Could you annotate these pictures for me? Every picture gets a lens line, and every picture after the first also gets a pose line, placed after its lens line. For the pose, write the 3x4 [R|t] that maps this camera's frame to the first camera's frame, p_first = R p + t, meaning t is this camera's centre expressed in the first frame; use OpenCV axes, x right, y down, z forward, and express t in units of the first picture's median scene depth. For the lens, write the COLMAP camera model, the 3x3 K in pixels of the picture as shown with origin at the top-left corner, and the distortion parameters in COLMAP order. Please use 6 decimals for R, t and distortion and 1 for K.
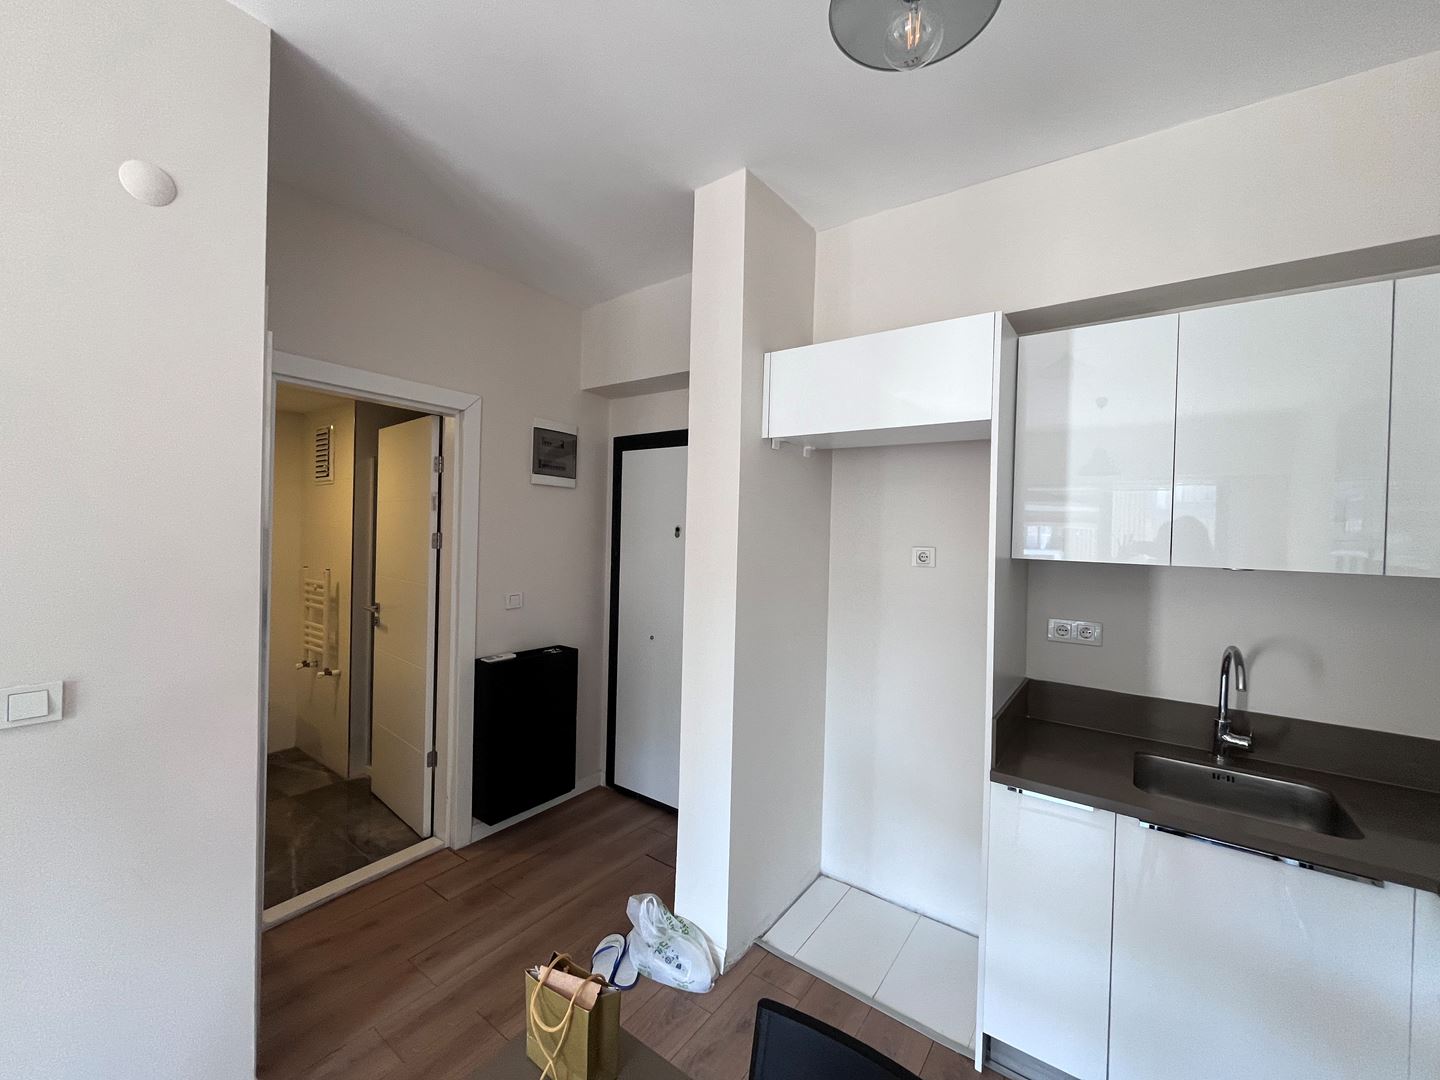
lens RADIAL K [[579.8, 0, 715.2], [0, 579.8, 535.6], [0, 0, 1]] dist [-0.003699, -0.000127]
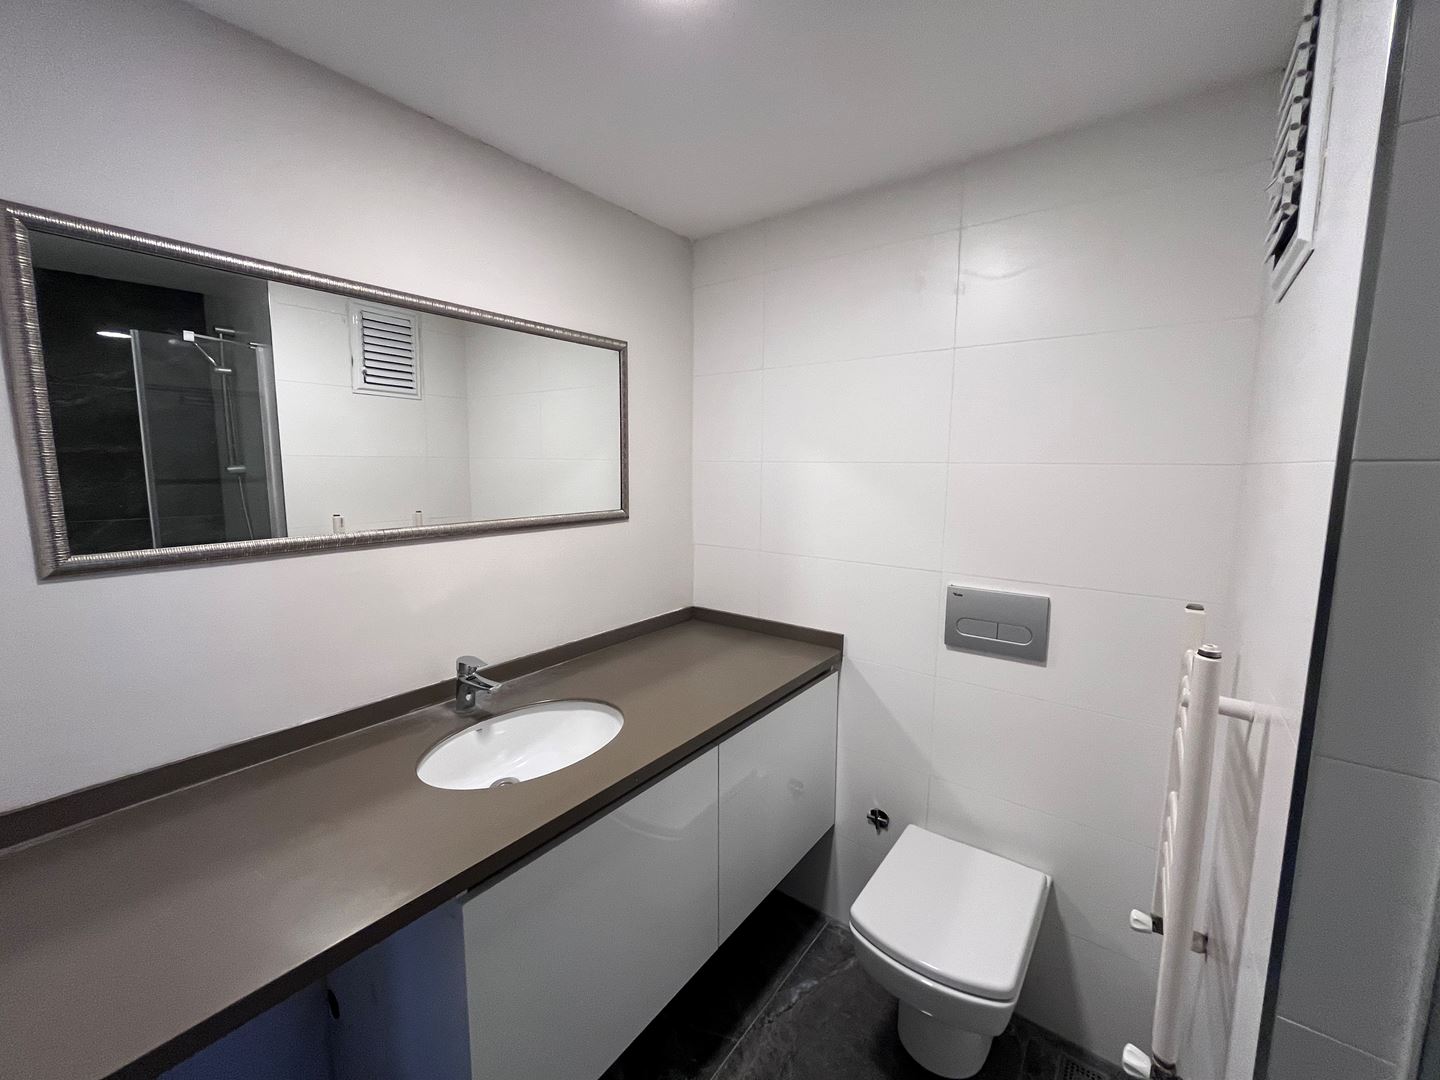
lens RADIAL K [[579.8, 0, 724.0], [0, 579.8, 535.4], [0, 0, 1]] dist [-0.003699, -0.000127]
pose [[-0.005386, 0.092977, -0.995654, -0.581018], [-0.014291, 0.995559, 0.093046, -0.003622], [0.999883, 0.014730, -0.004033, 1.043719]]
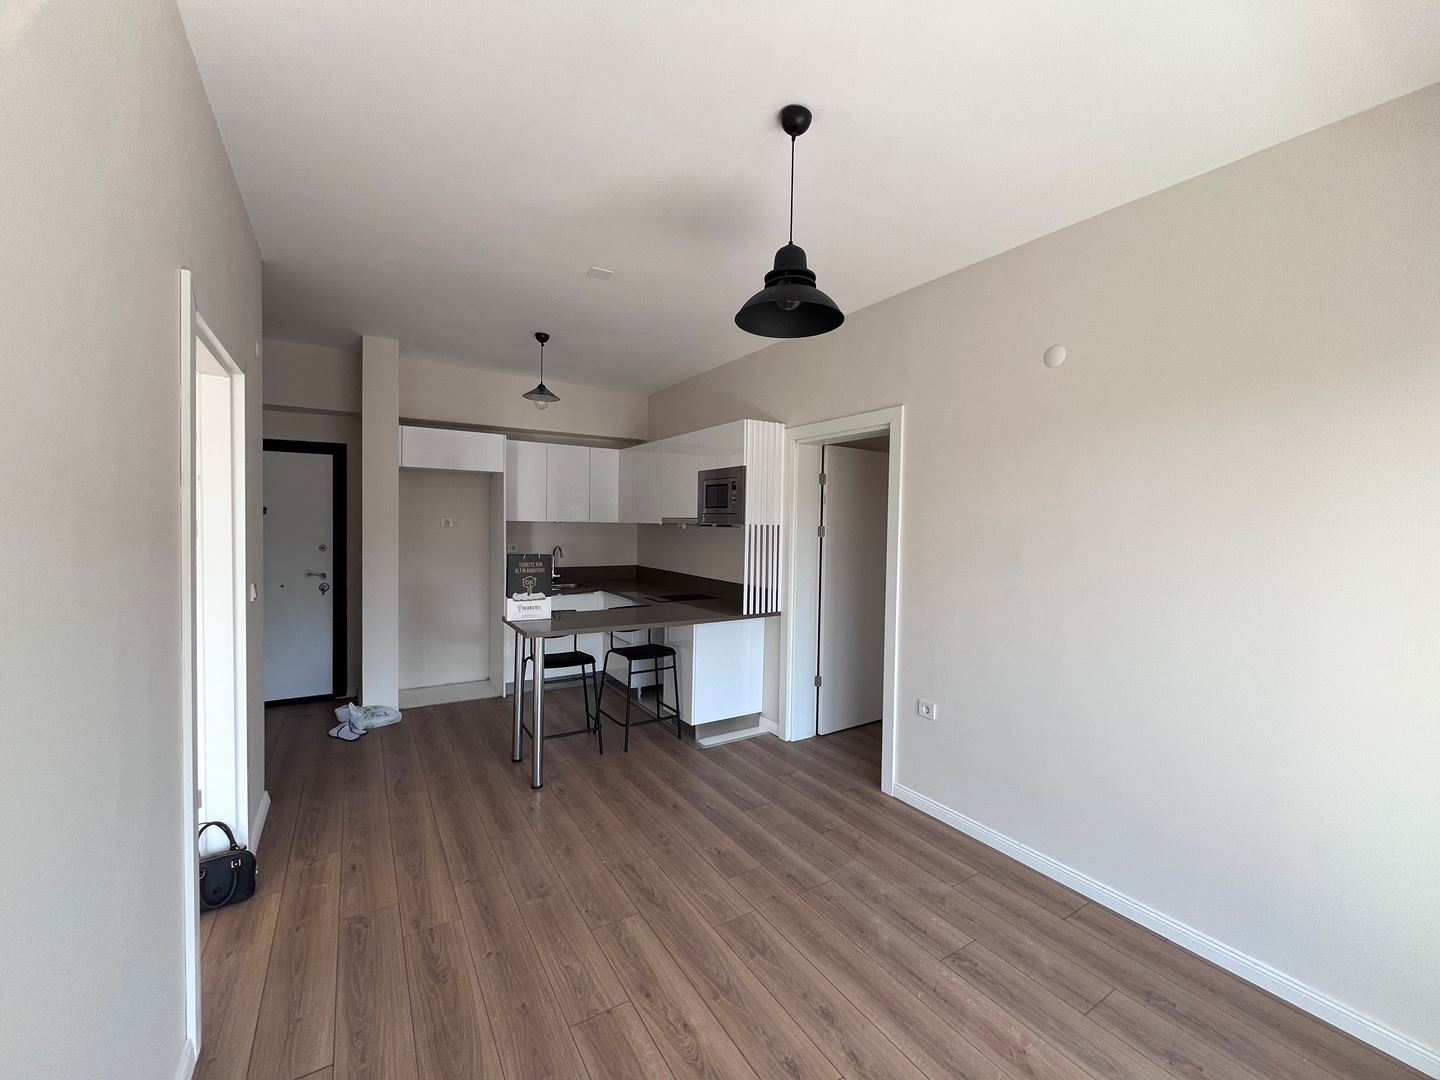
lens RADIAL K [[579.8, 0, 715.5], [0, 579.8, 536.3], [0, 0, 1]] dist [-0.003699, -0.000127]
pose [[0.372320, -0.045200, 0.927003, -1.109207], [0.001645, 0.998844, 0.048042, -0.011579], [-0.928103, -0.016362, 0.371964, -0.645360]]
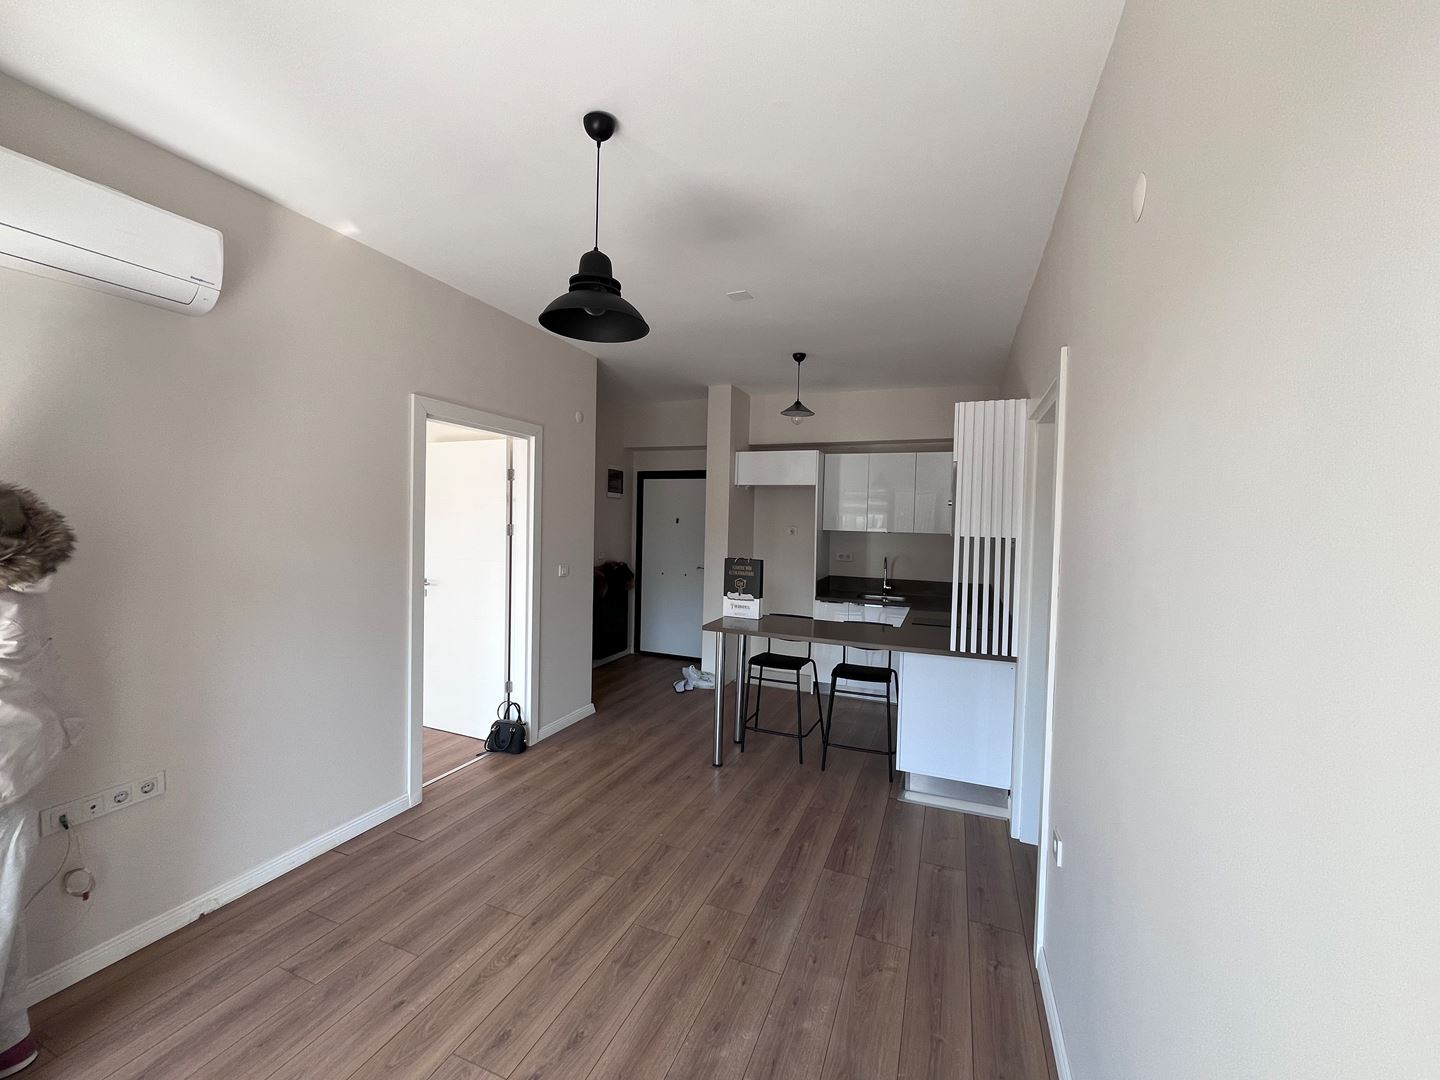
lens RADIAL K [[579.8, 0, 716.1], [0, 579.8, 535.7], [0, 0, 1]] dist [-0.003699, -0.000127]
pose [[0.970342, -0.007922, 0.241607, -0.484687], [0.002649, 0.999751, 0.022145, 0.001086], [-0.241723, -0.020848, 0.970121, -1.154954]]
